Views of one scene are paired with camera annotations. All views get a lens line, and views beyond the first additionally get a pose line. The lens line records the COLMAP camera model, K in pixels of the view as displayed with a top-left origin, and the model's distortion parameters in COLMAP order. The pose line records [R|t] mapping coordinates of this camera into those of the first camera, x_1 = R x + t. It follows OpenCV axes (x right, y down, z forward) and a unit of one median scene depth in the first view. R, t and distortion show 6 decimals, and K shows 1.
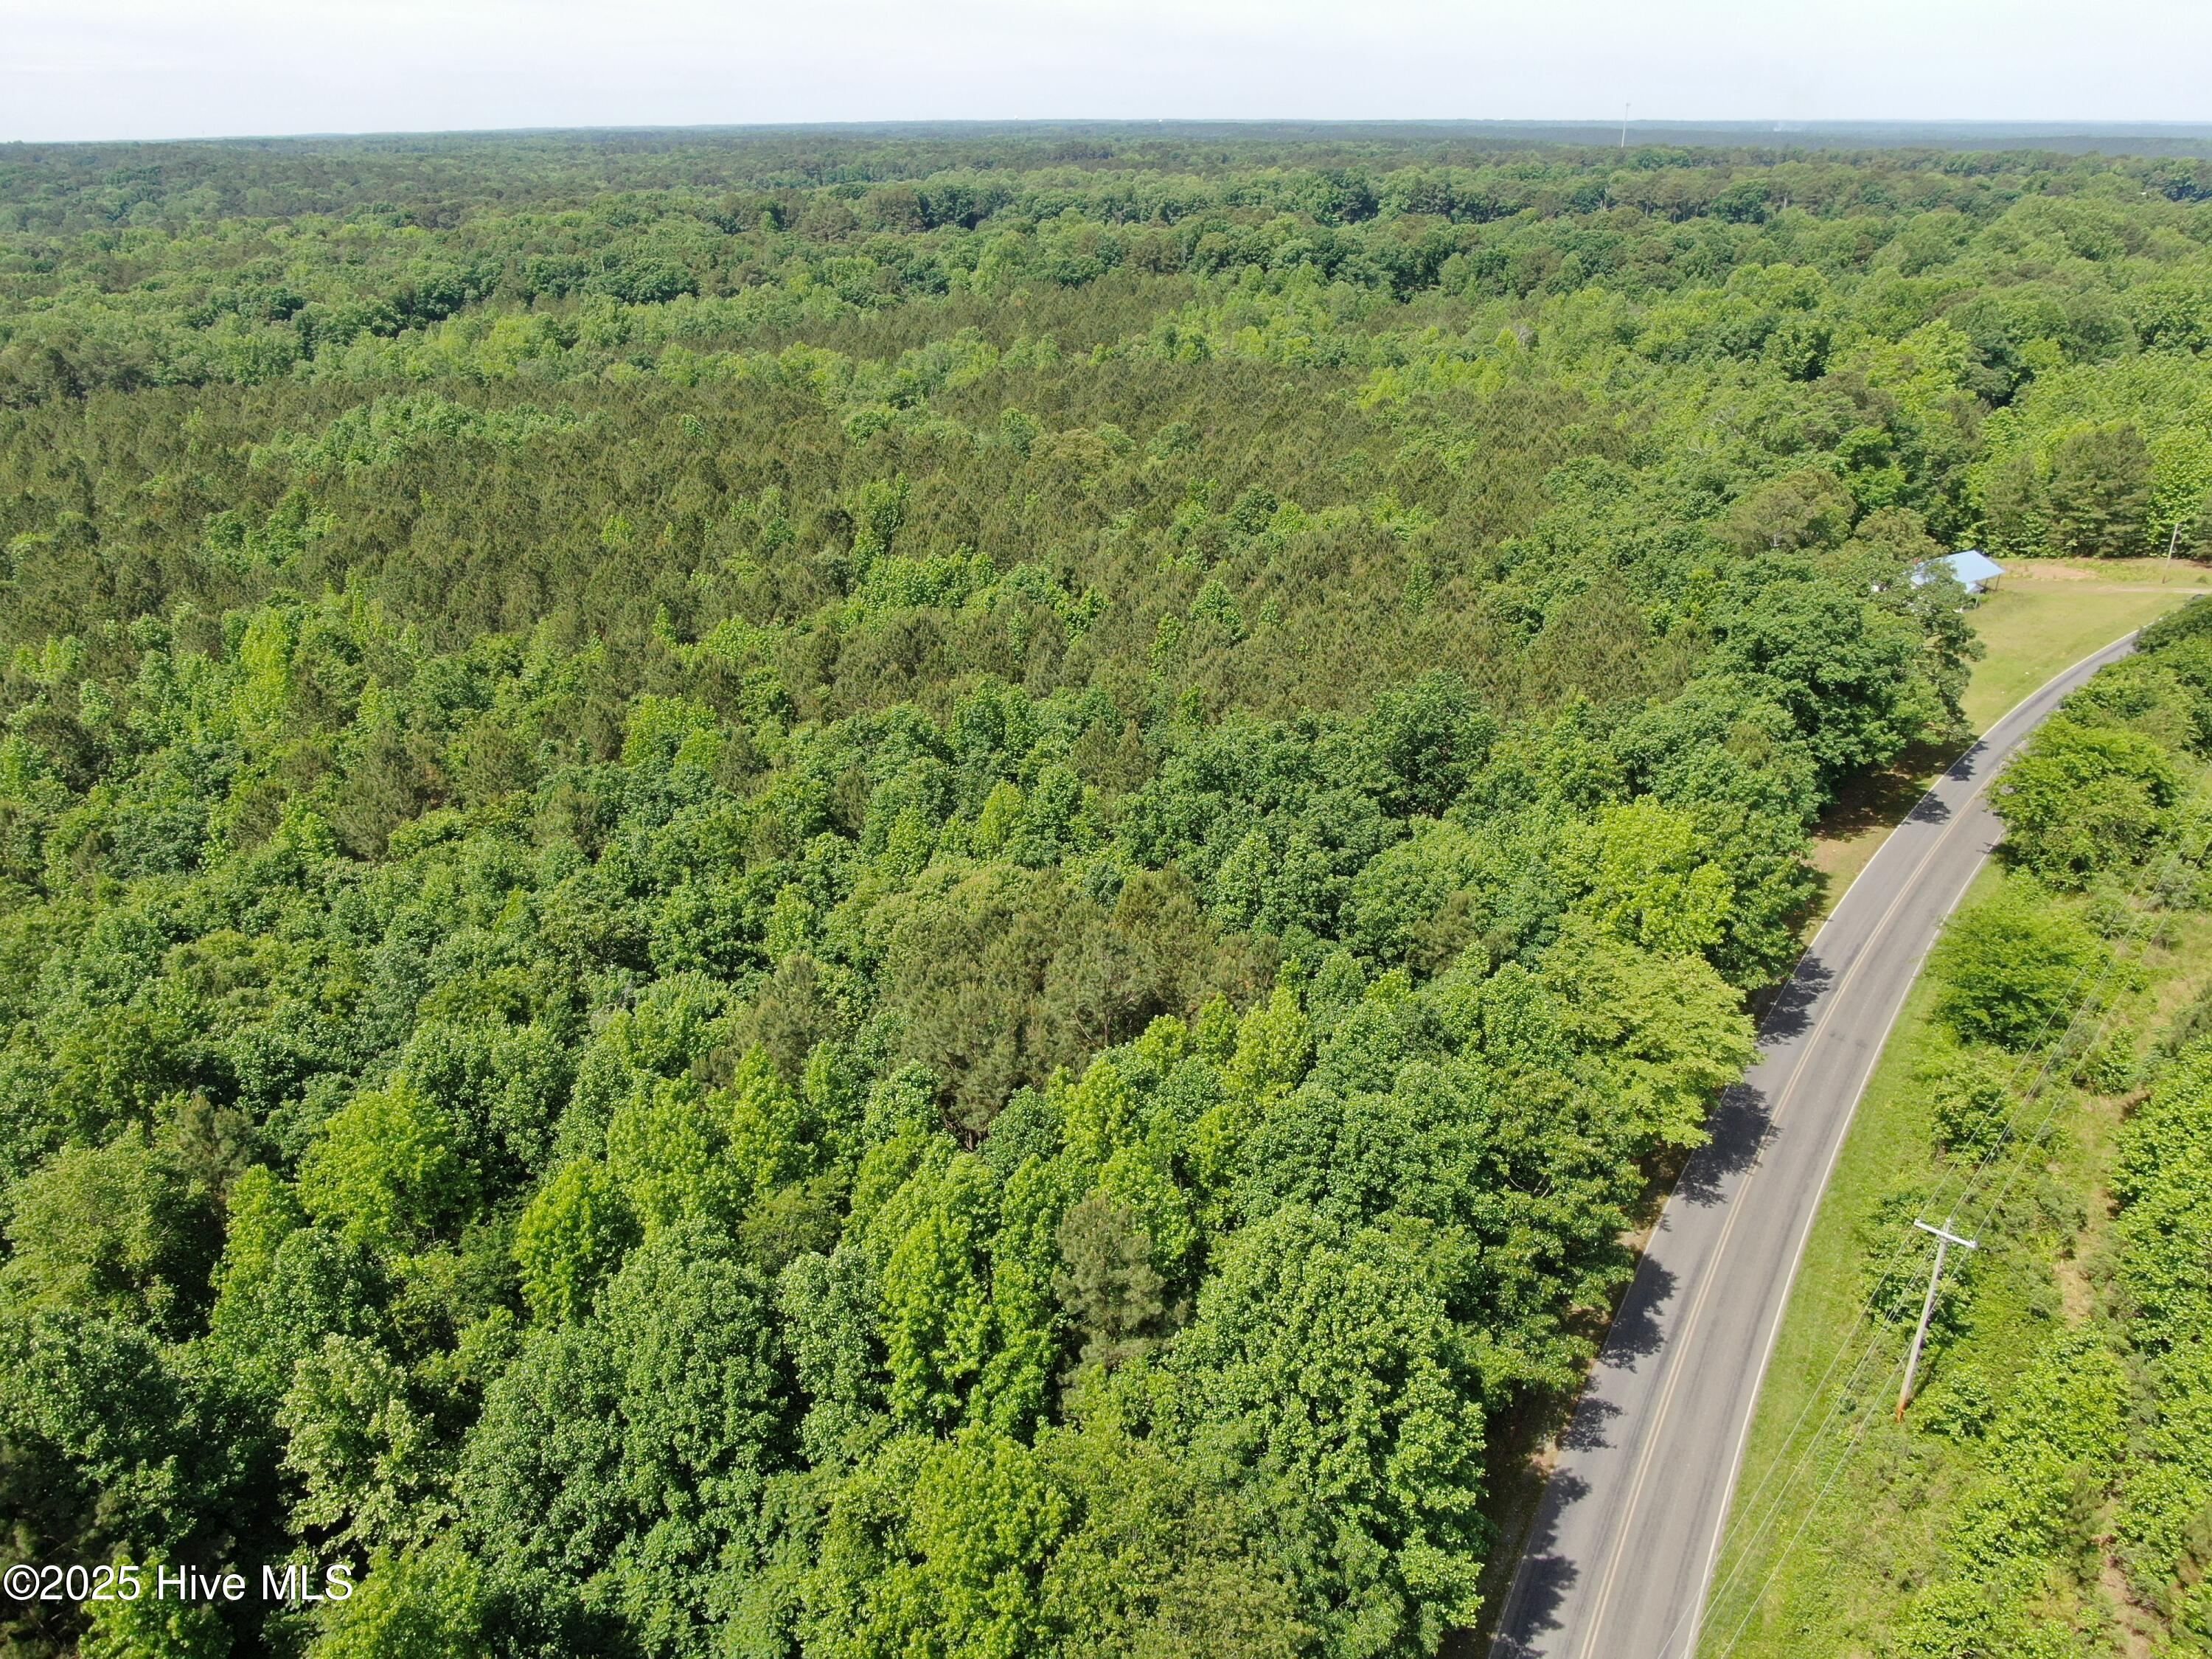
lens RADIAL K [[1576.5, 0, 1101.2], [0, 1576.5, 834.6], [0, 0, 1]] dist [-0.026459, 0.005623]
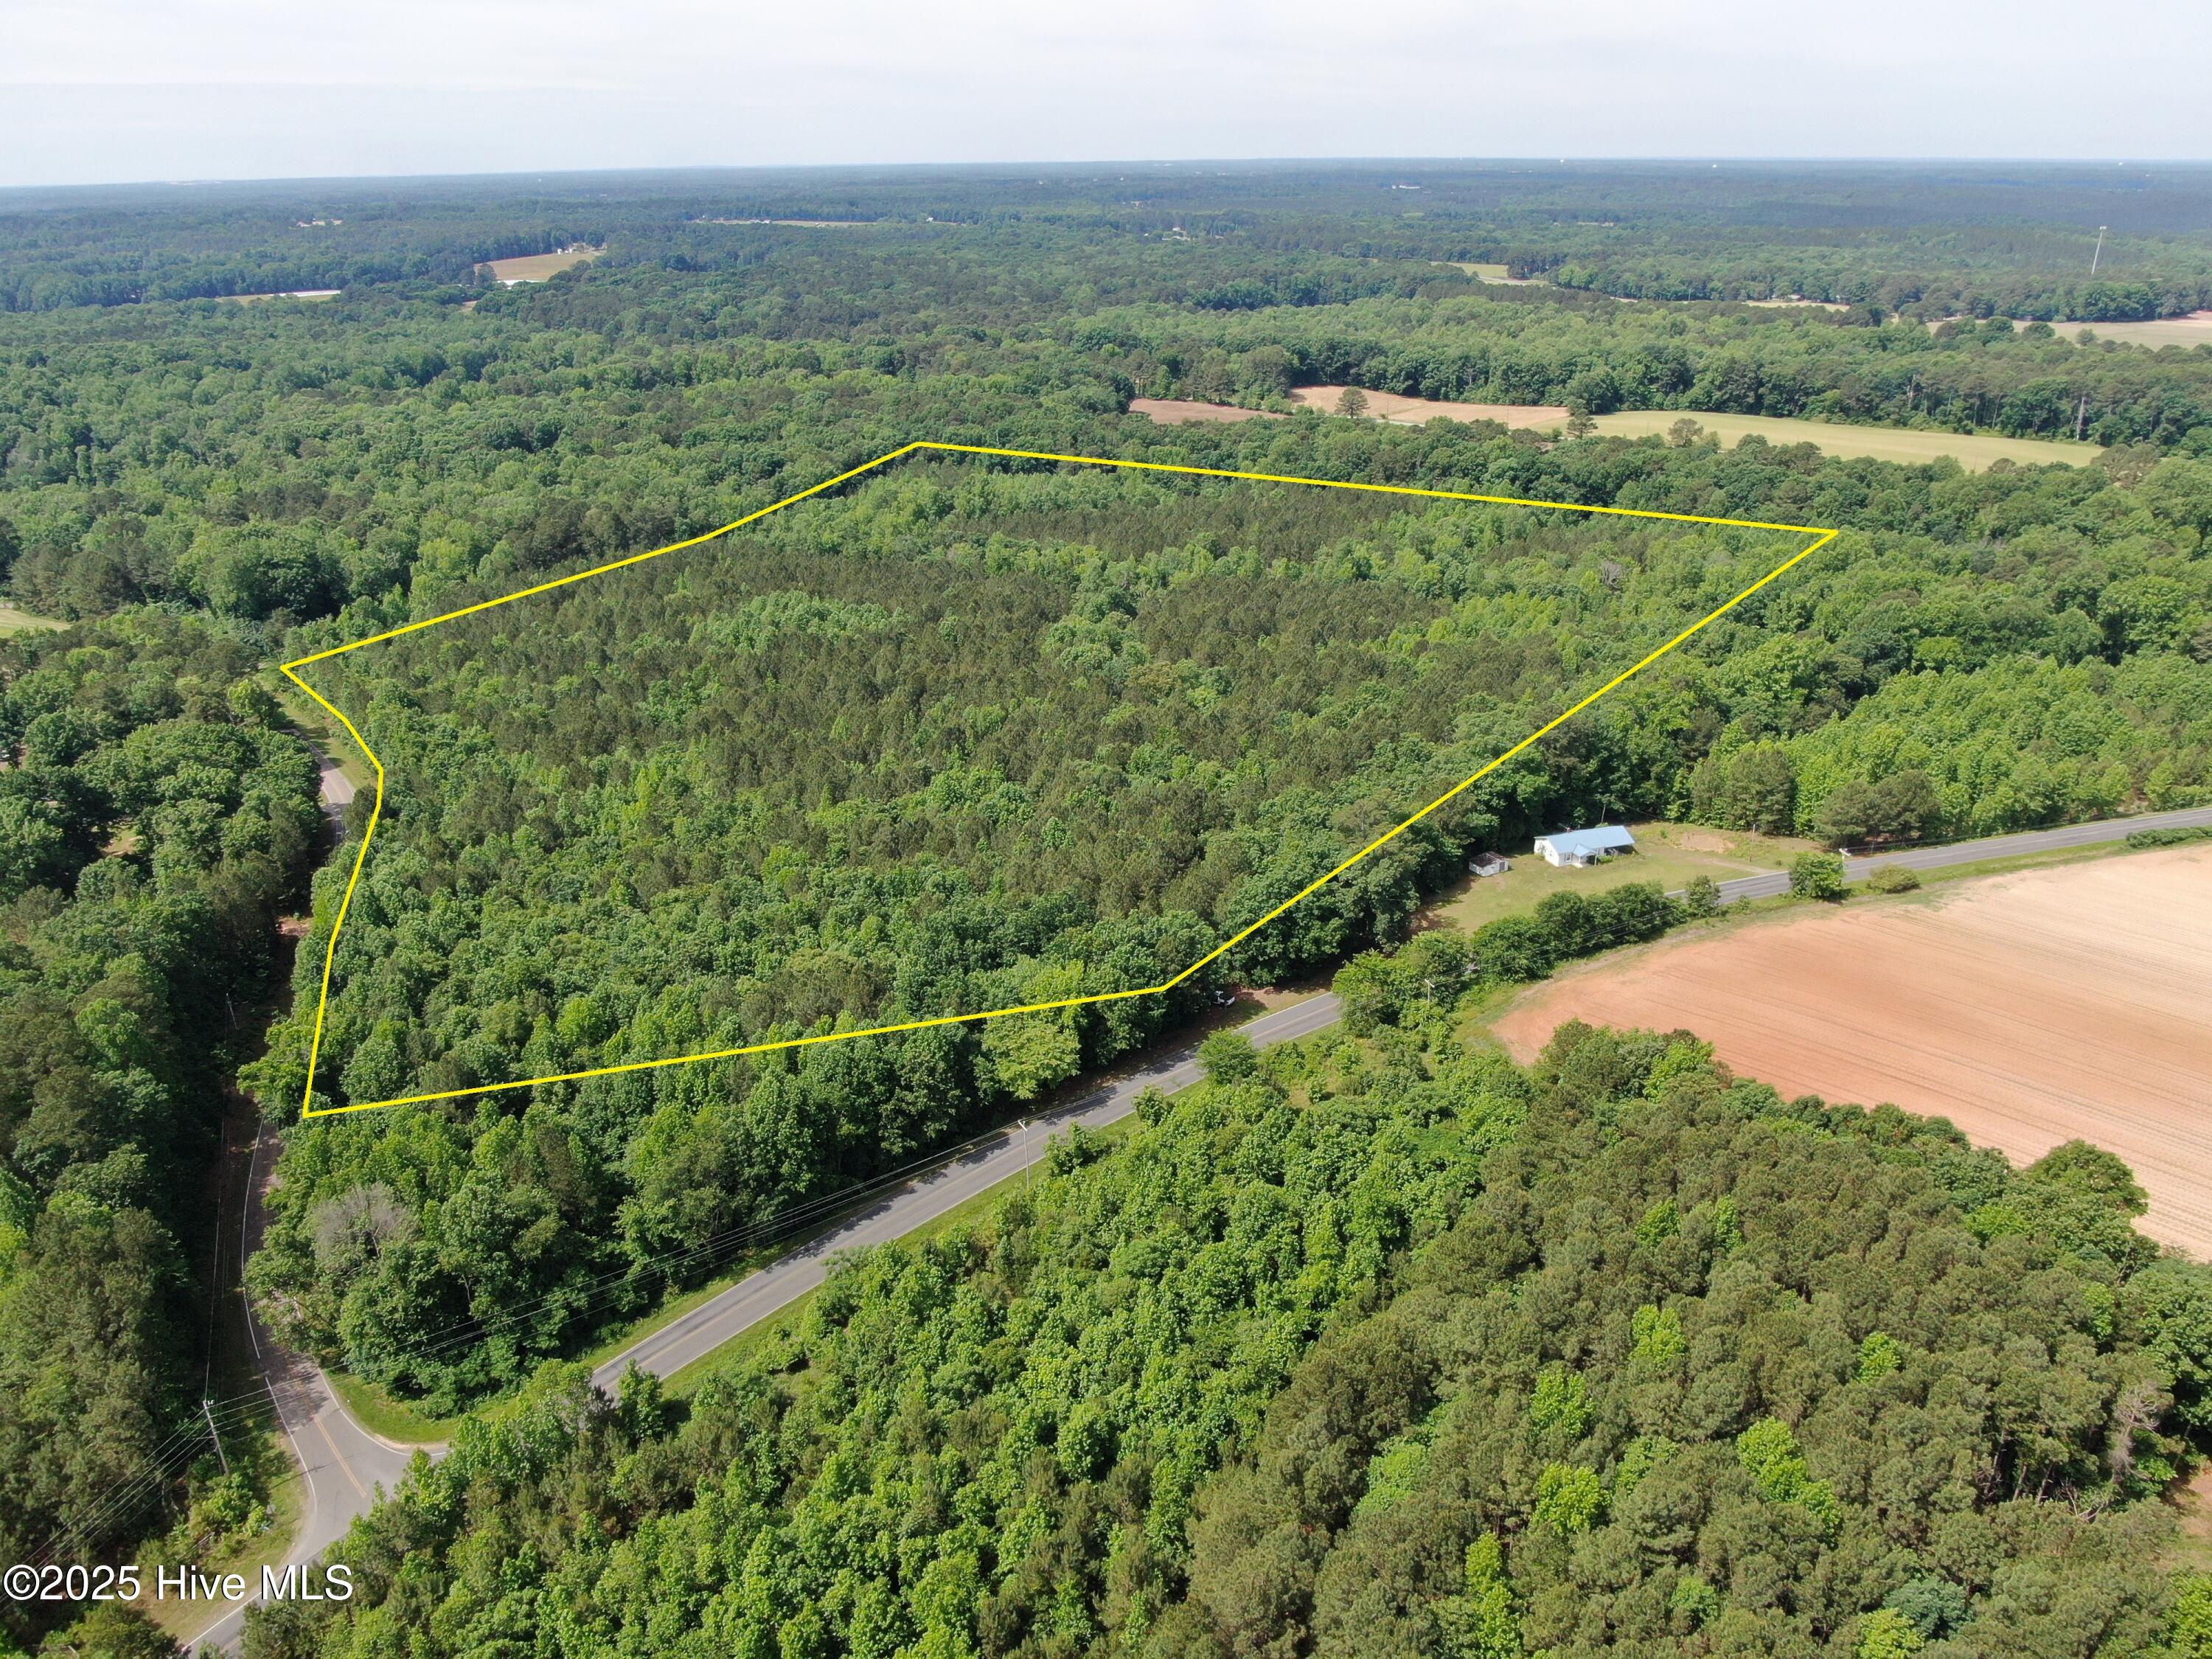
lens RADIAL K [[1576.5, 0, 1117.9], [0, 1576.5, 824.2], [0, 0, 1]] dist [-0.026459, 0.005623]
pose [[0.951365, 0.122500, -0.282664, 0.618116], [-0.128373, 0.991723, -0.002275, -0.138058], [0.280046, 0.038450, 0.959216, -0.766285]]
